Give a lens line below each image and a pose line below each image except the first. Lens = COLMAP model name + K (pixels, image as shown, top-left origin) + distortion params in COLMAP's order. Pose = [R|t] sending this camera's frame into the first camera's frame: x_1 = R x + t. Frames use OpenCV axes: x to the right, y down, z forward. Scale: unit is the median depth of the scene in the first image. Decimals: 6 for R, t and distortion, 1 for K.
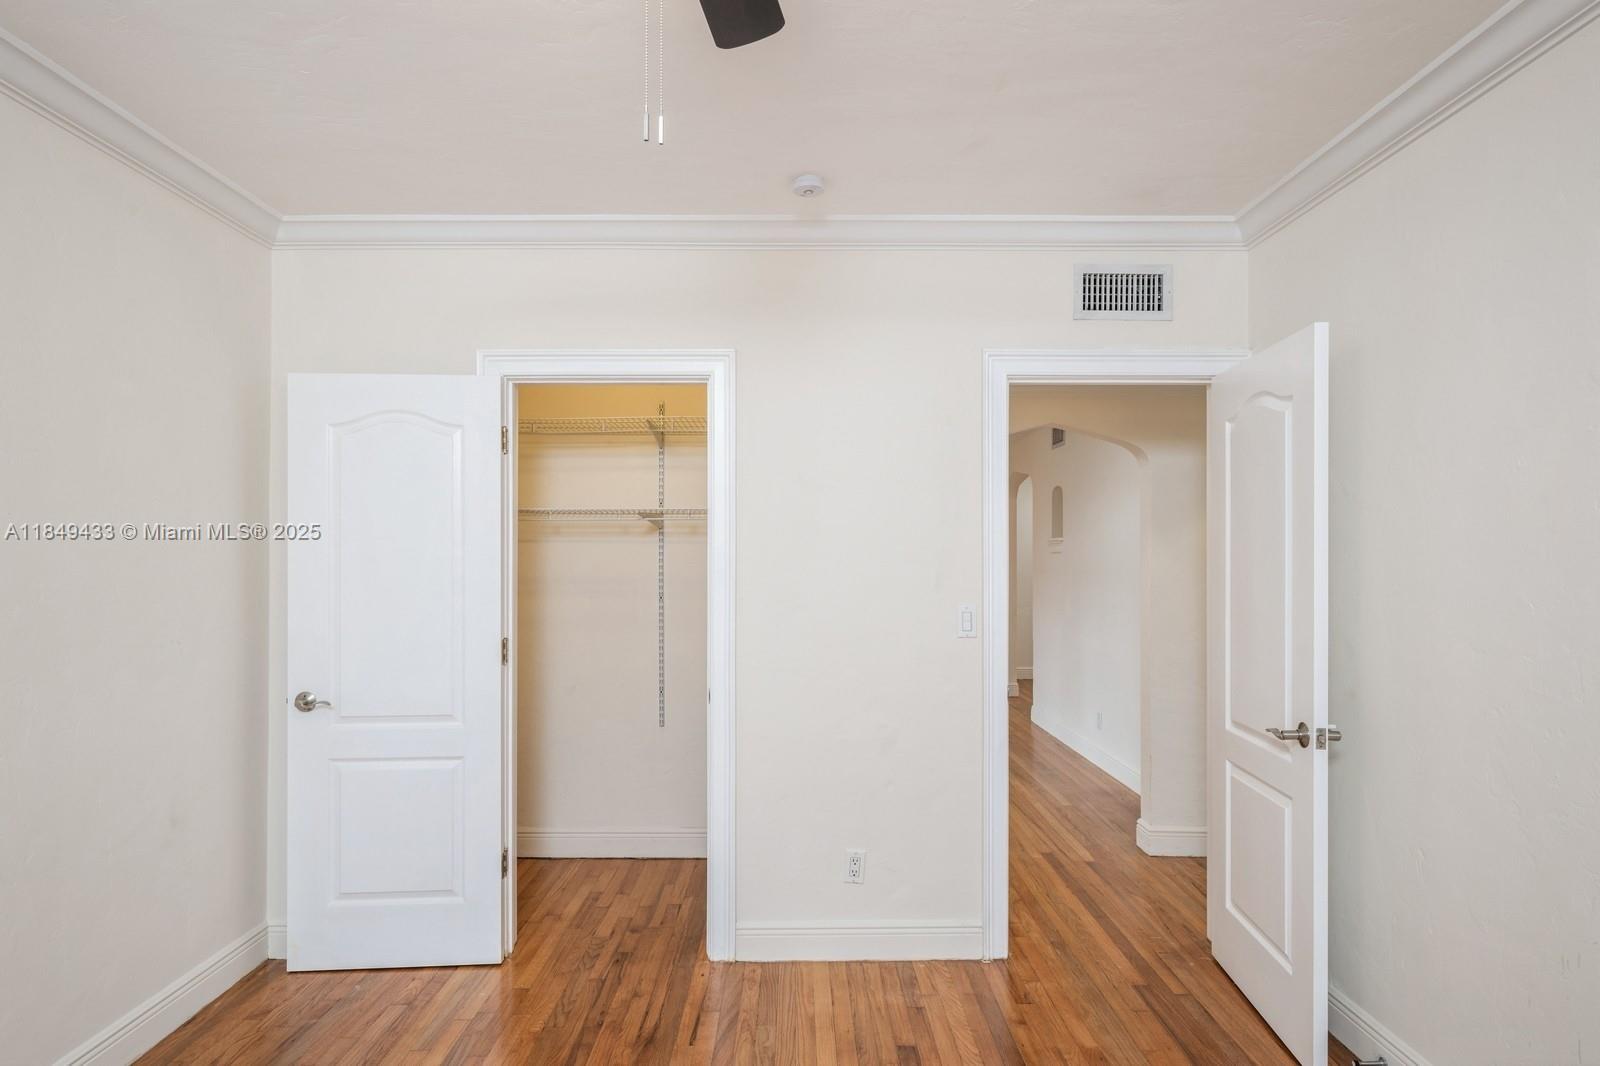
lens RADIAL K [[915.8, 0, 803.8], [0, 915.8, 557.4], [0, 0, 1]] dist [0.003857, 0.000489]
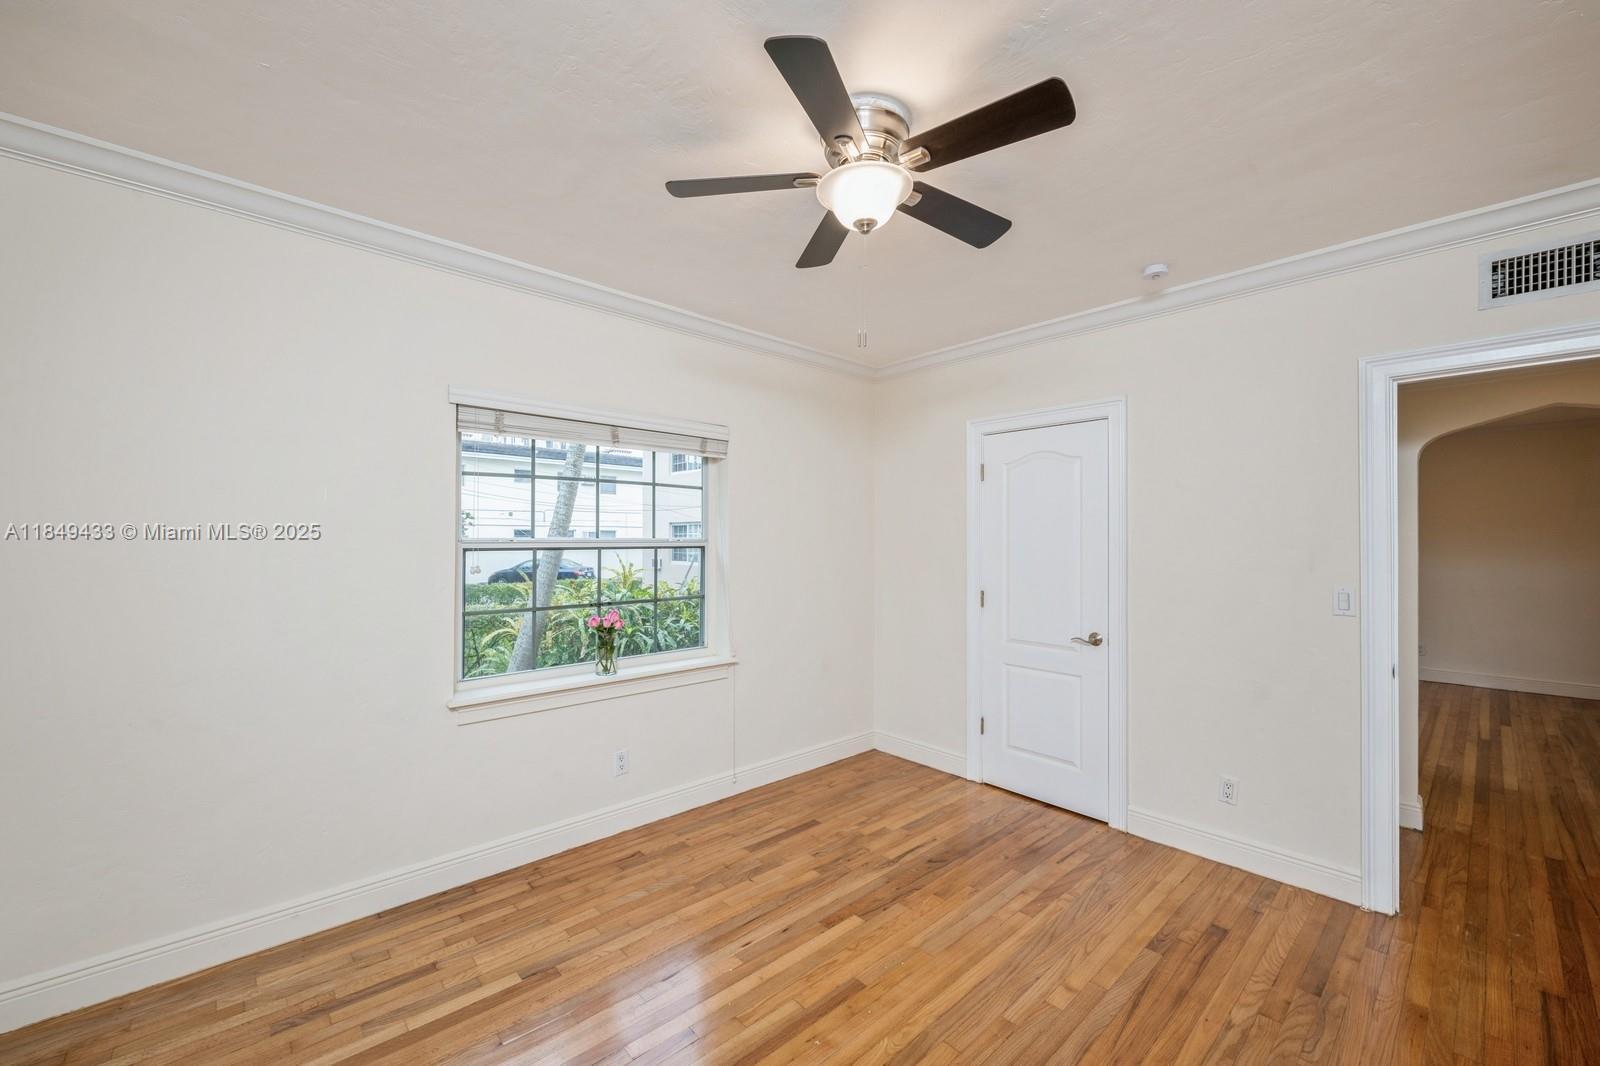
lens RADIAL K [[635.9, 0, 804.3], [0, 635.9, 545.1], [0, 0, 1]] dist [-0.000255, -0.002686]
pose [[0.671895, 0.006152, -0.740621, 0.312680], [-0.008936, 0.999960, 0.000200, 0.006138], [0.740592, 0.006484, 0.671923, -0.019614]]
